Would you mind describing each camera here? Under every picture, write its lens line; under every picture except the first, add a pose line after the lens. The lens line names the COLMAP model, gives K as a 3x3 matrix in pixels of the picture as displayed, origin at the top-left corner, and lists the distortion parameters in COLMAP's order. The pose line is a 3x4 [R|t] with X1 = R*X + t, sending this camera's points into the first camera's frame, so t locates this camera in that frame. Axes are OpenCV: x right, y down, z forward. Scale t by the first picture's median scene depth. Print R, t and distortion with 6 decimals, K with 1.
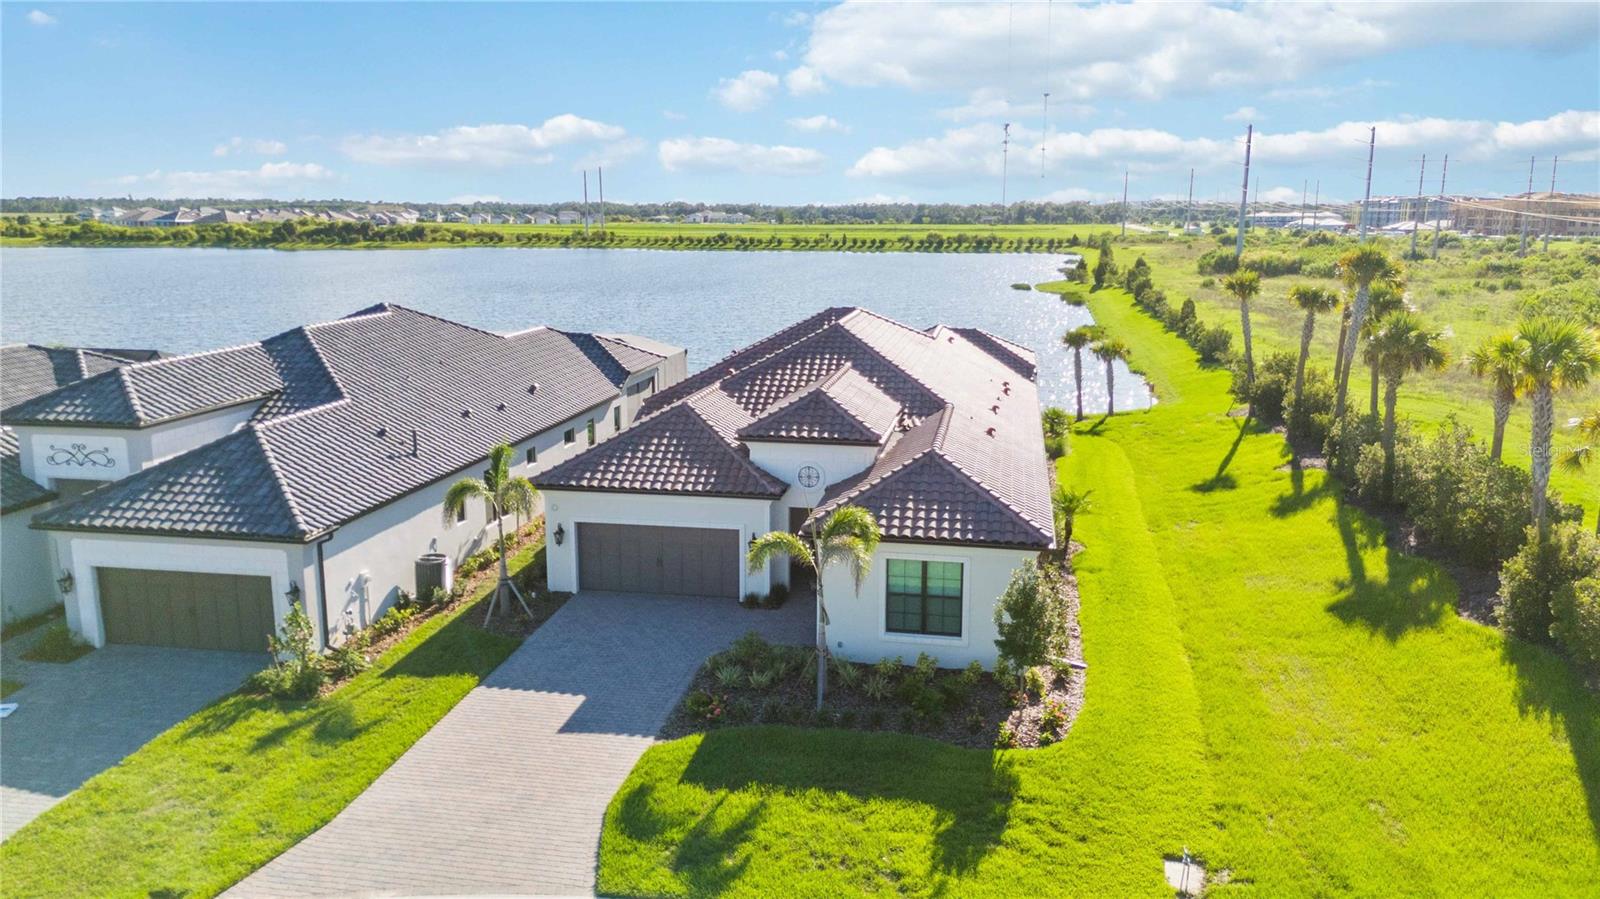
lens RADIAL K [[1173.7, 0, 798.1], [0, 1173.7, 445.6], [0, 0, 1]] dist [0.066071, -0.062327]
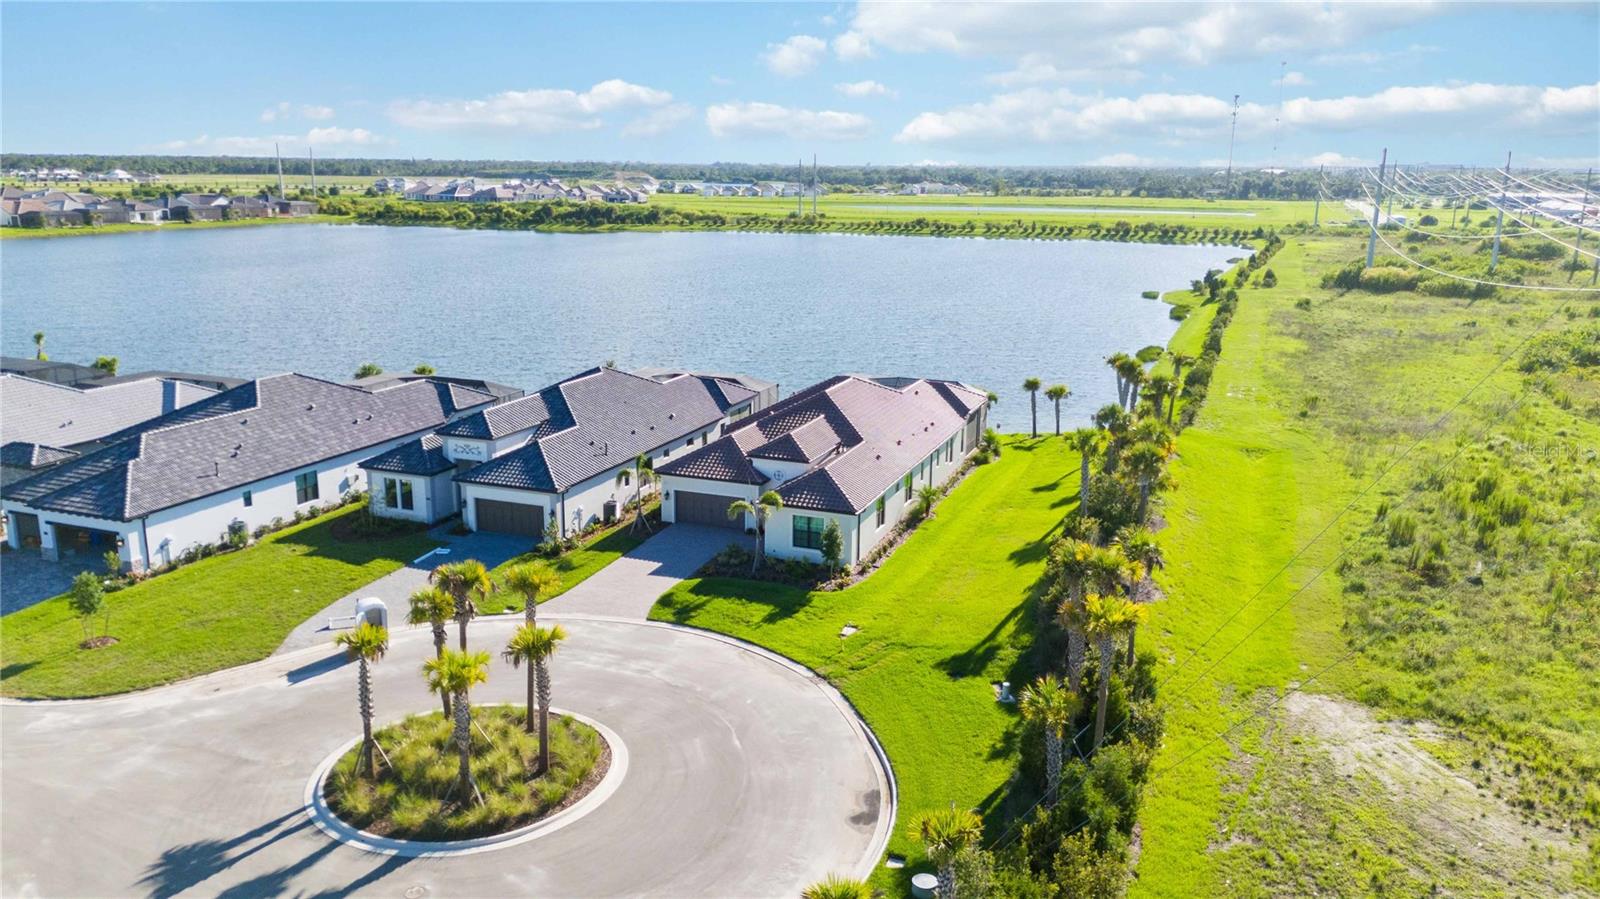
lens RADIAL K [[1173.7, 0, 798.1], [0, 1173.7, 445.6], [0, 0, 1]] dist [0.066071, -0.062327]
pose [[0.981260, 0.050440, -0.185972, 0.442240], [-0.043892, 0.998268, 0.039164, -0.113754], [0.187625, -0.030268, 0.981774, -1.099005]]
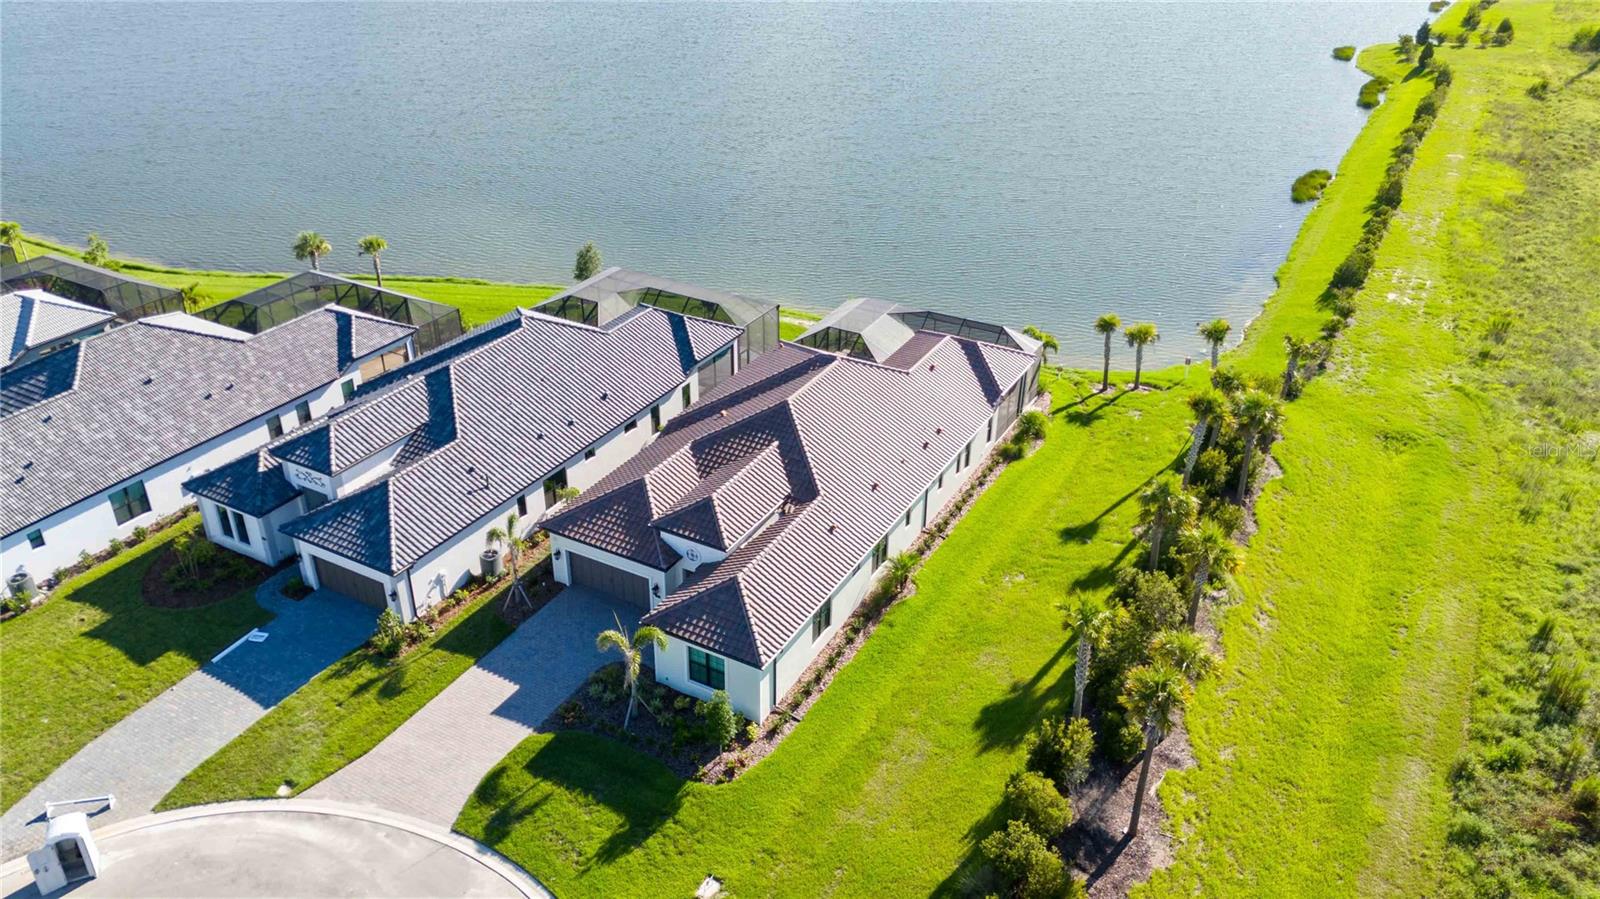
lens RADIAL K [[1173.7, 0, 798.1], [0, 1173.7, 445.6], [0, 0, 1]] dist [0.066071, -0.062327]
pose [[0.945586, 0.164340, -0.280819, 0.577699], [-0.070779, 0.946296, 0.315458, -0.637284], [0.317580, -0.278416, 0.906437, -0.368039]]
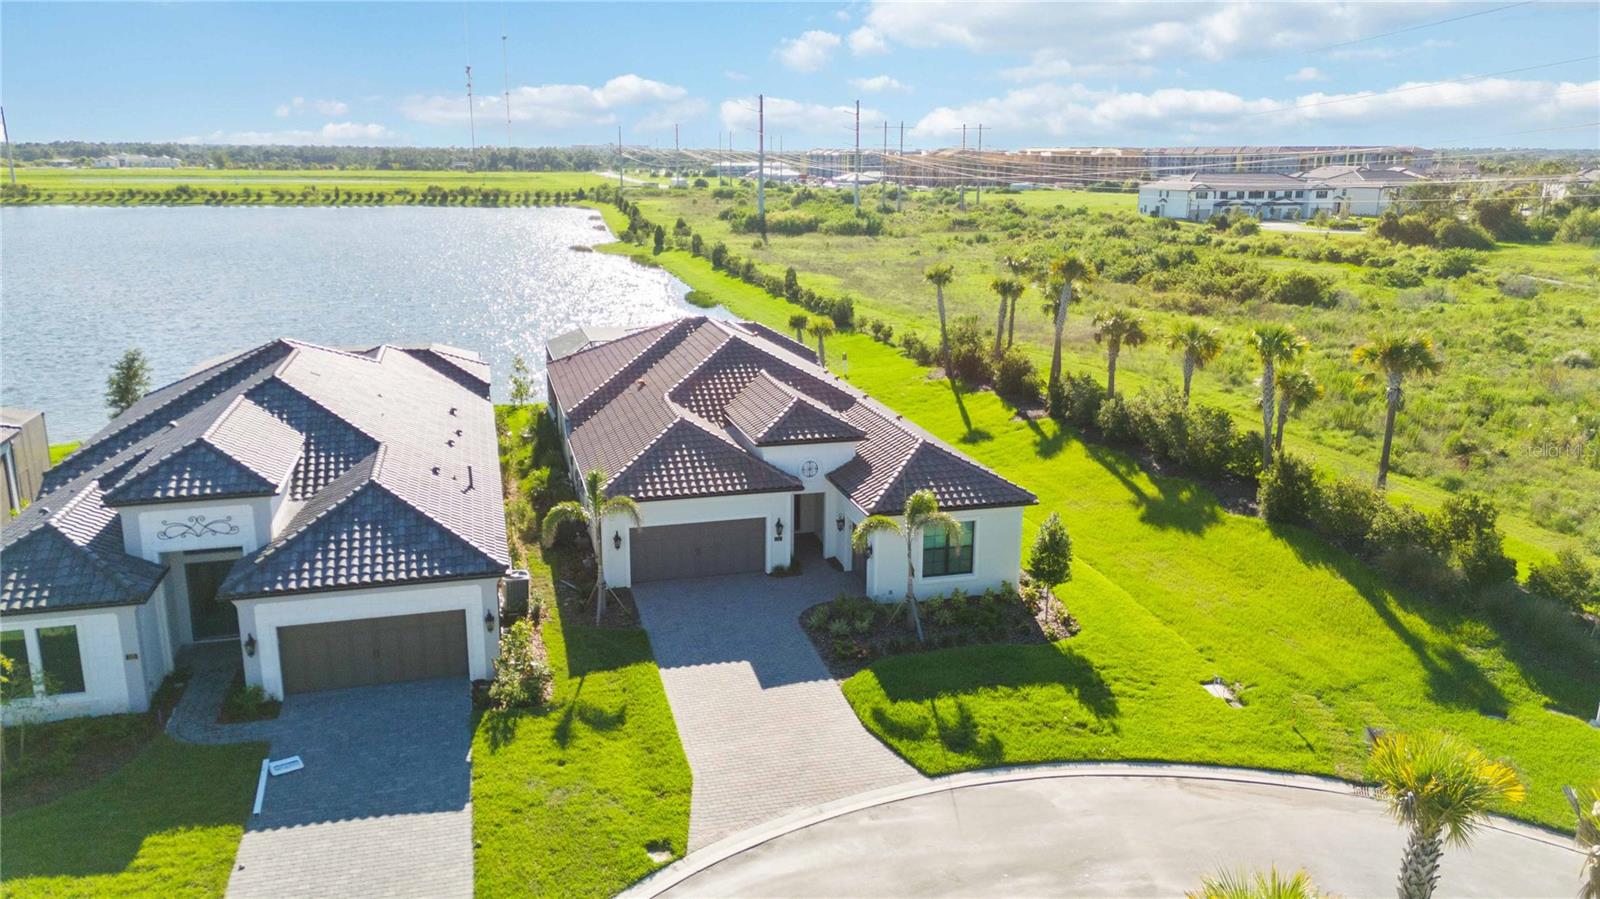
lens RADIAL K [[1173.7, 0, 798.1], [0, 1173.7, 445.6], [0, 0, 1]] dist [0.066071, -0.062327]
pose [[0.901457, -0.101864, 0.420713, -0.542282], [0.081816, 0.994494, 0.065482, -0.084386], [-0.425067, -0.024608, 0.904827, -0.150101]]
